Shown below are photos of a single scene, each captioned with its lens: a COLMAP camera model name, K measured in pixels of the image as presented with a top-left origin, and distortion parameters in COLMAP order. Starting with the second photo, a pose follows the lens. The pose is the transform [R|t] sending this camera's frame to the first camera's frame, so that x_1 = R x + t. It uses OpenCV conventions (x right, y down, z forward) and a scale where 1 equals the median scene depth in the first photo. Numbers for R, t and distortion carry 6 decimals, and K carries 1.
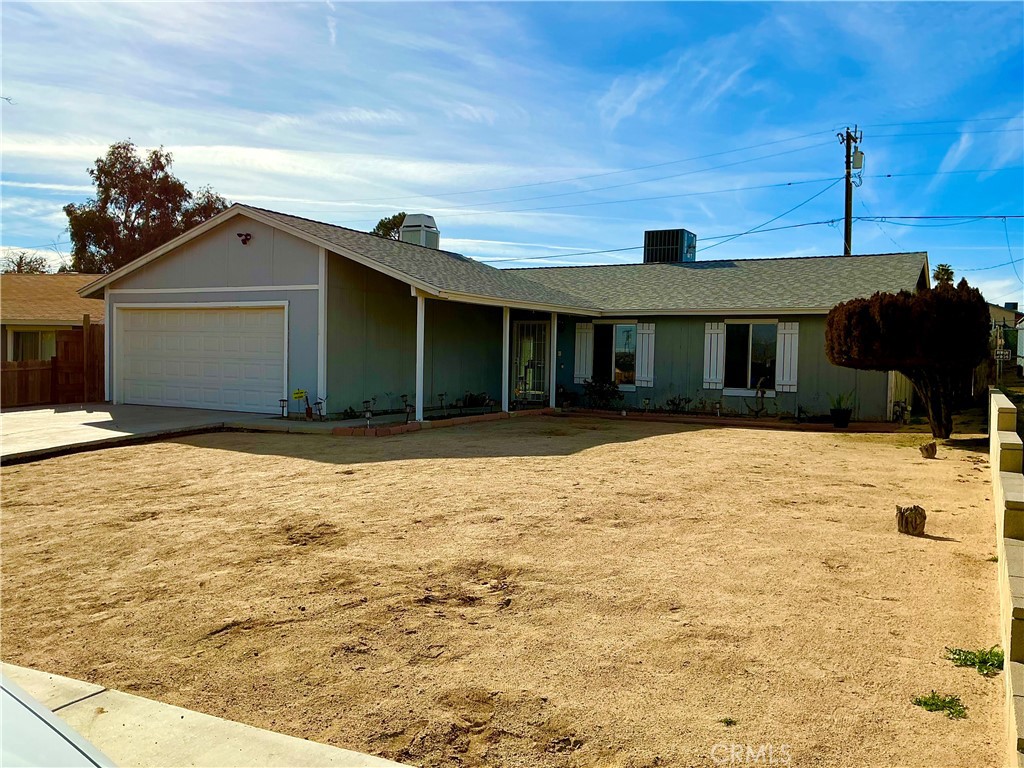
lens RADIAL K [[855.4, 0, 512.0], [0, 855.4, 384.0], [0, 0, 1]] dist [0.177010, -0.384996]
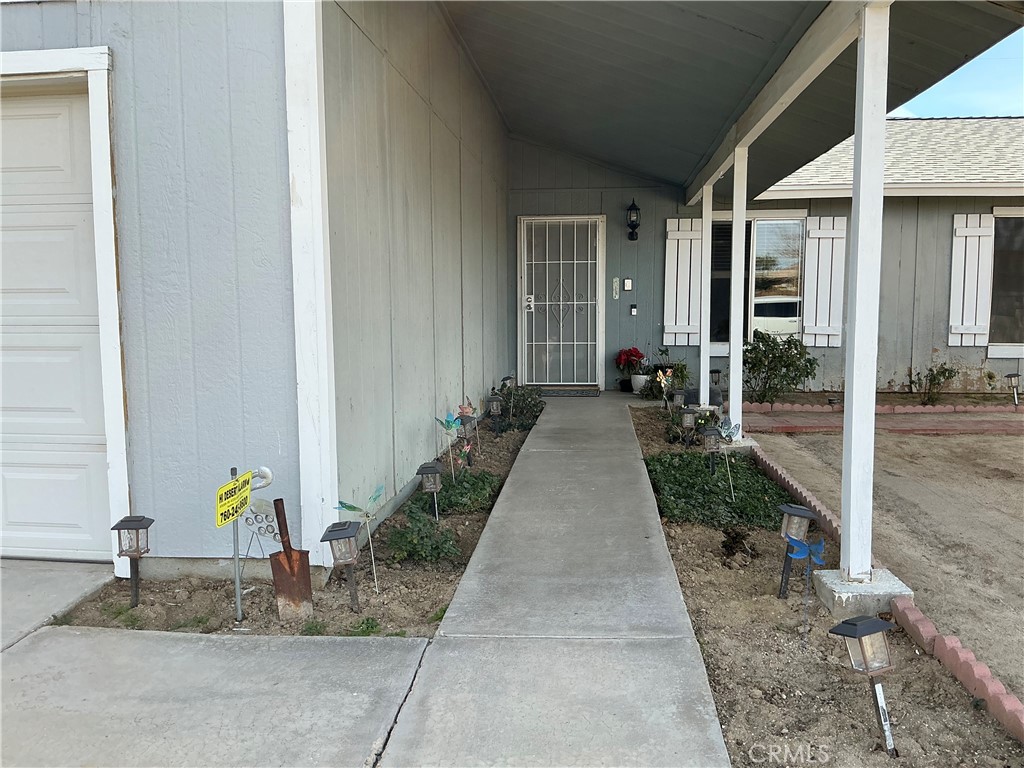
lens RADIAL K [[855.4, 0, 512.0], [0, 855.4, 384.0], [0, 0, 1]] dist [0.177010, -0.384996]
pose [[0.920534, -0.063715, 0.385431, -0.217268], [0.035987, 0.996245, 0.078740, -0.022518], [-0.389000, -0.058612, 0.919371, 0.643123]]
